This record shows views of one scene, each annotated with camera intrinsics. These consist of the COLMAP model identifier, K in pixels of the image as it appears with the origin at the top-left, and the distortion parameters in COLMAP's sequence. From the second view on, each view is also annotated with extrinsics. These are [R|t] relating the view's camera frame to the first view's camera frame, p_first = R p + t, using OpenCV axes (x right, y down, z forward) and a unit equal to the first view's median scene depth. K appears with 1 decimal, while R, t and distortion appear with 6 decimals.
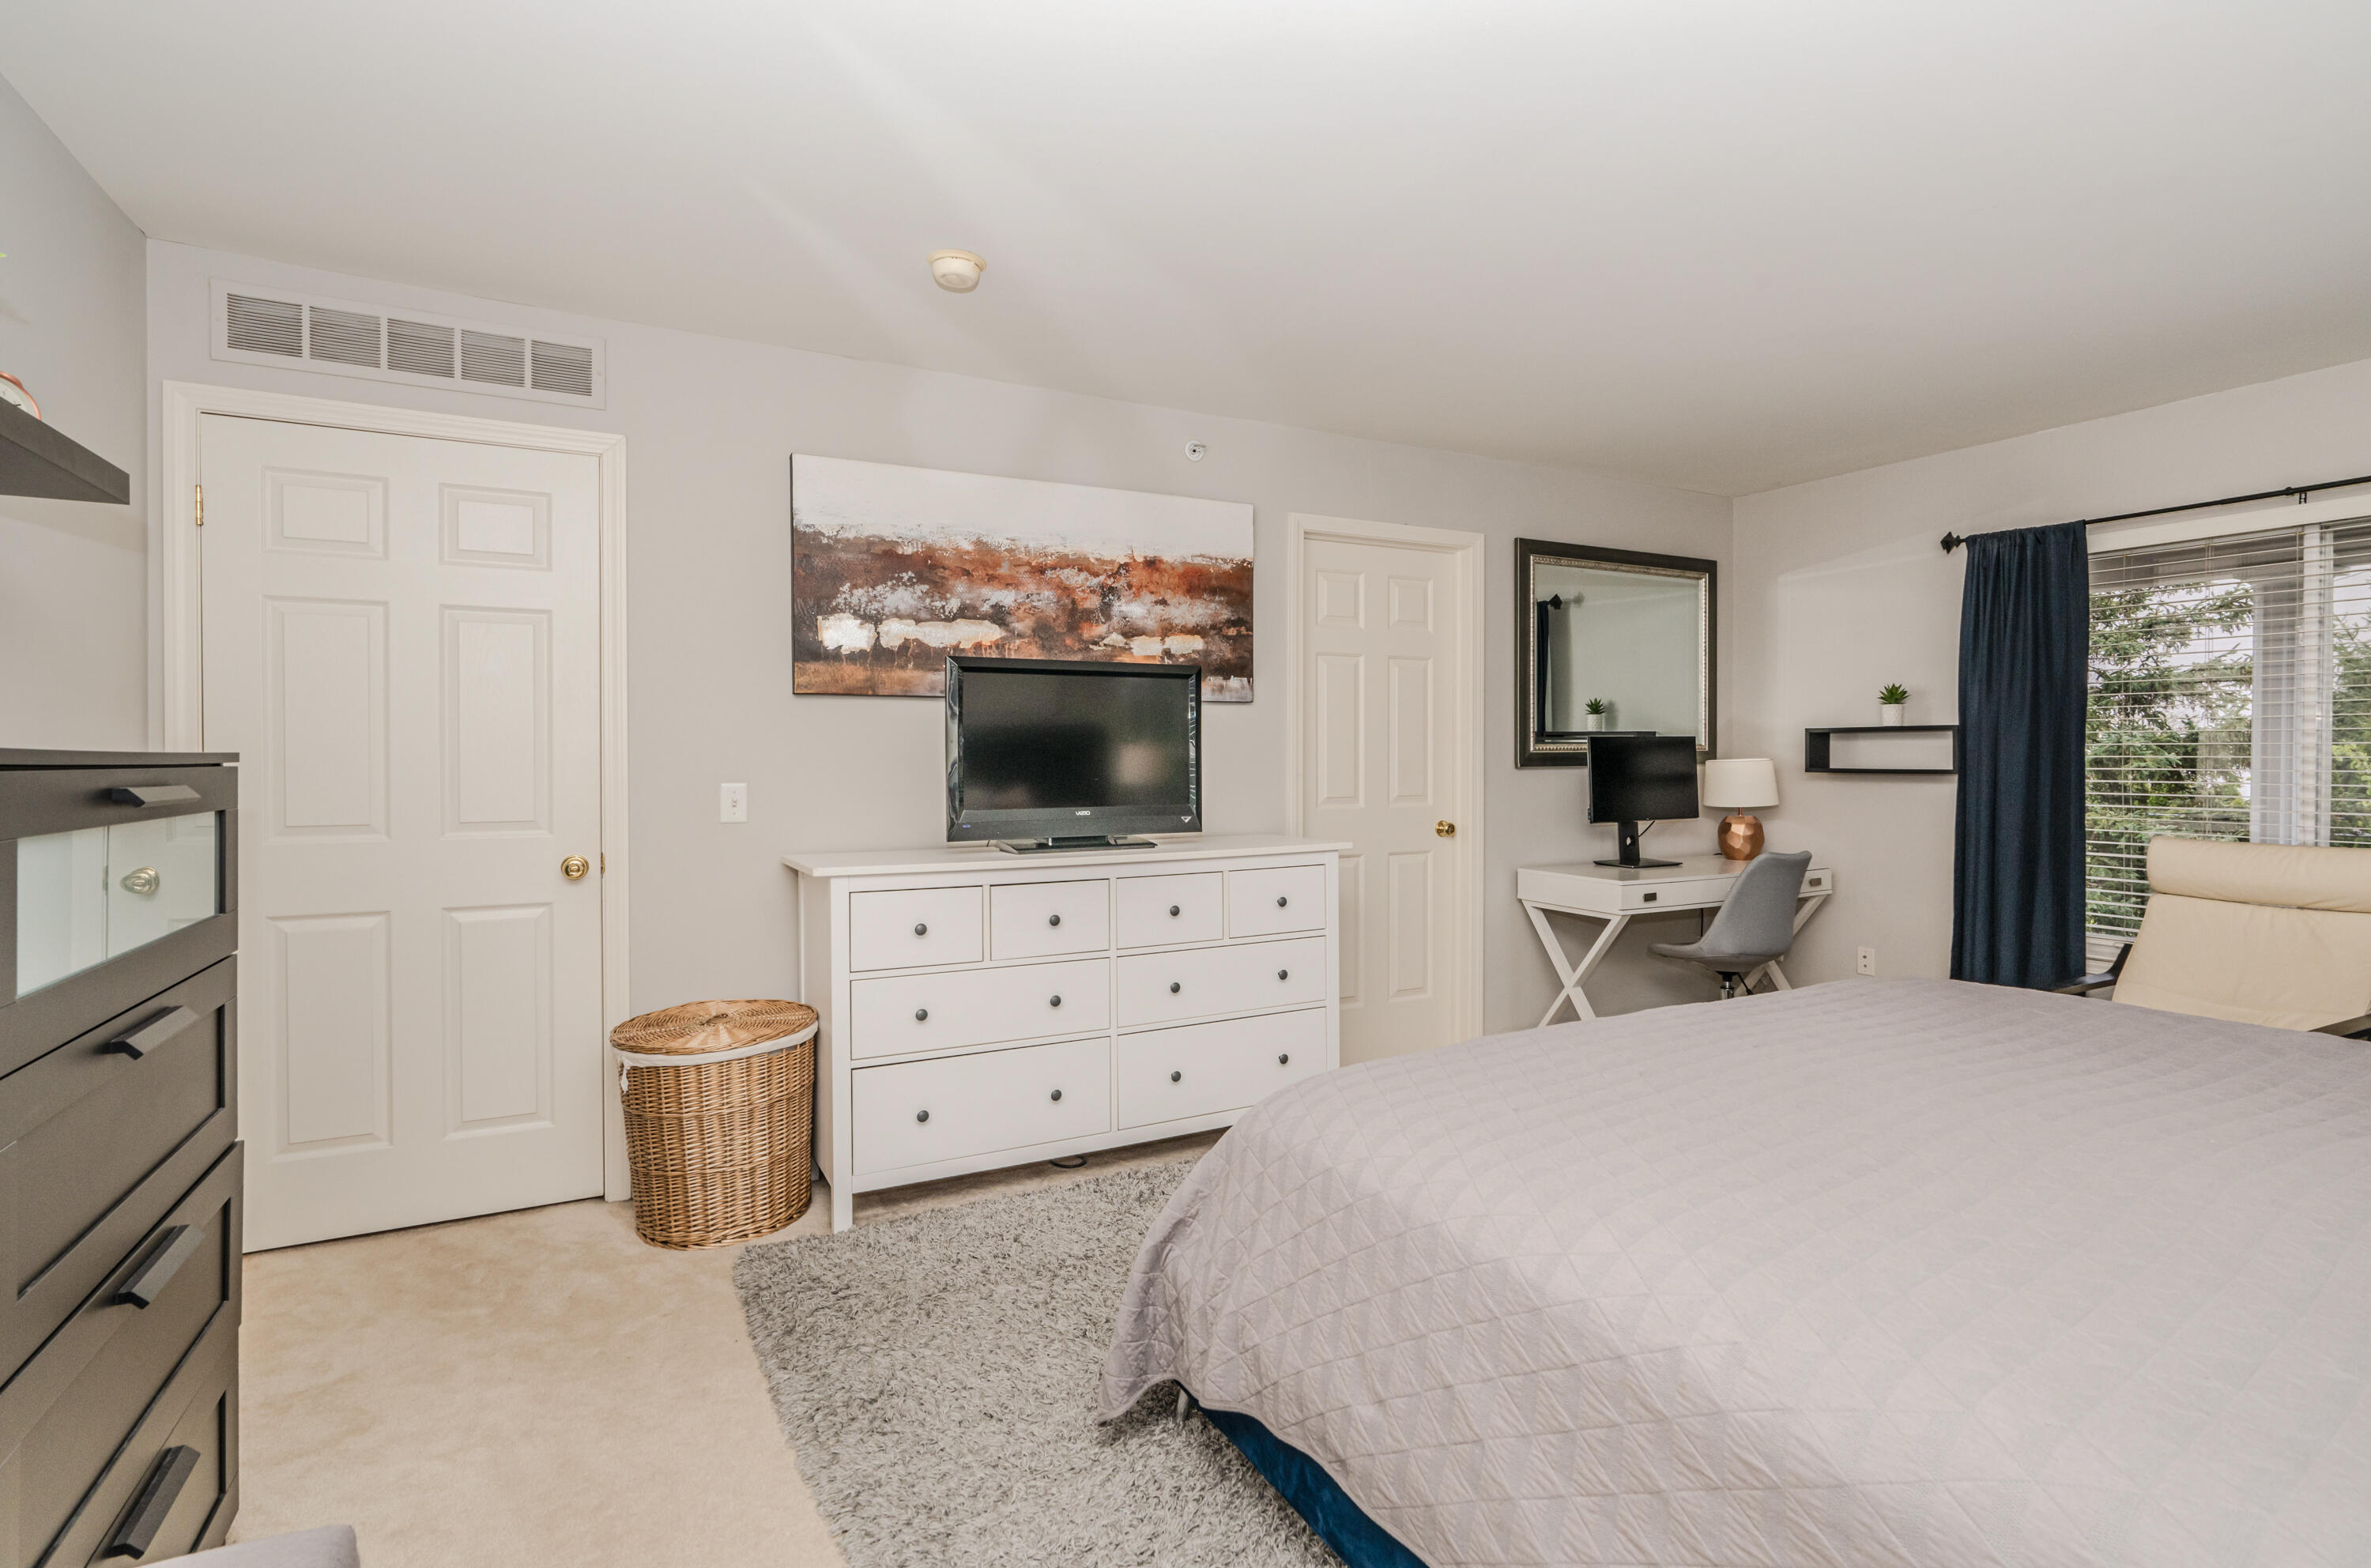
lens RADIAL K [[1109.1, 0, 1195.2], [0, 1109.1, 766.9], [0, 0, 1]] dist [-0.015188, 0.005875]
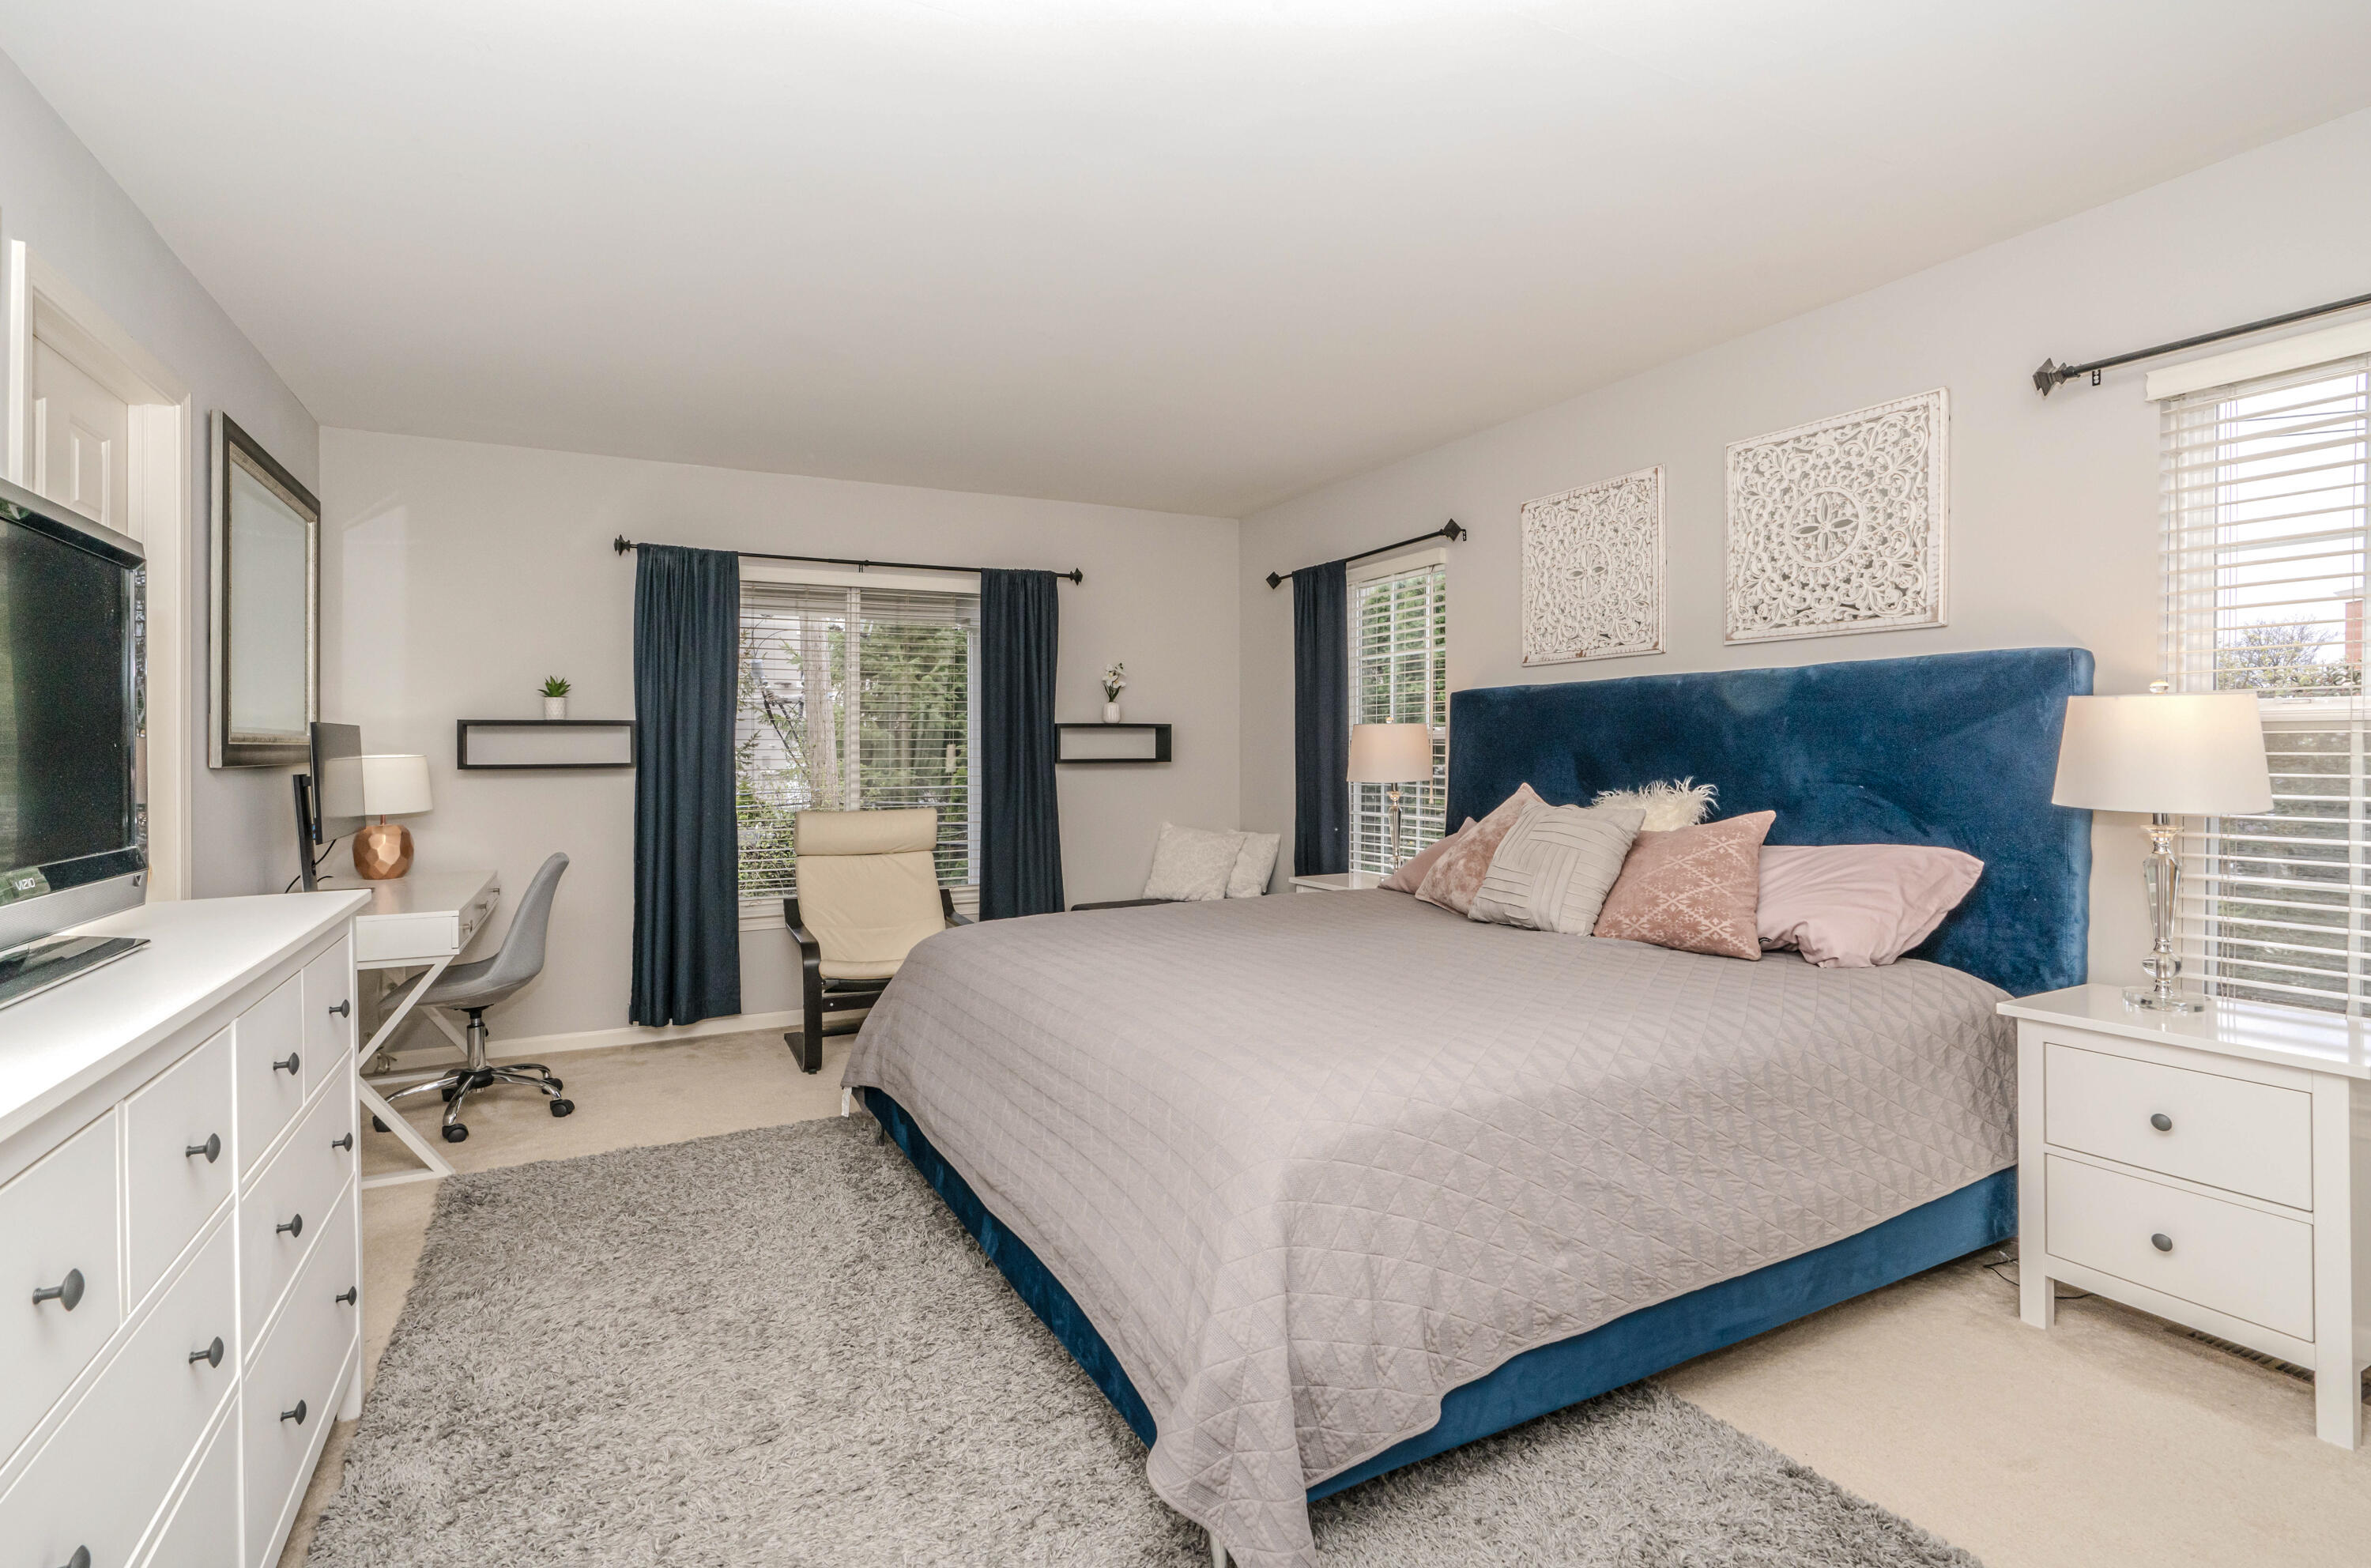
lens RADIAL K [[1109.1, 0, 1189.2], [0, 1109.1, 760.1], [0, 0, 1]] dist [-0.015188, 0.005875]
pose [[0.005360, -0.010846, 0.999927, -0.360412], [0.018496, 0.999771, 0.010745, -0.001681], [-0.999815, 0.018437, 0.005560, 0.464618]]
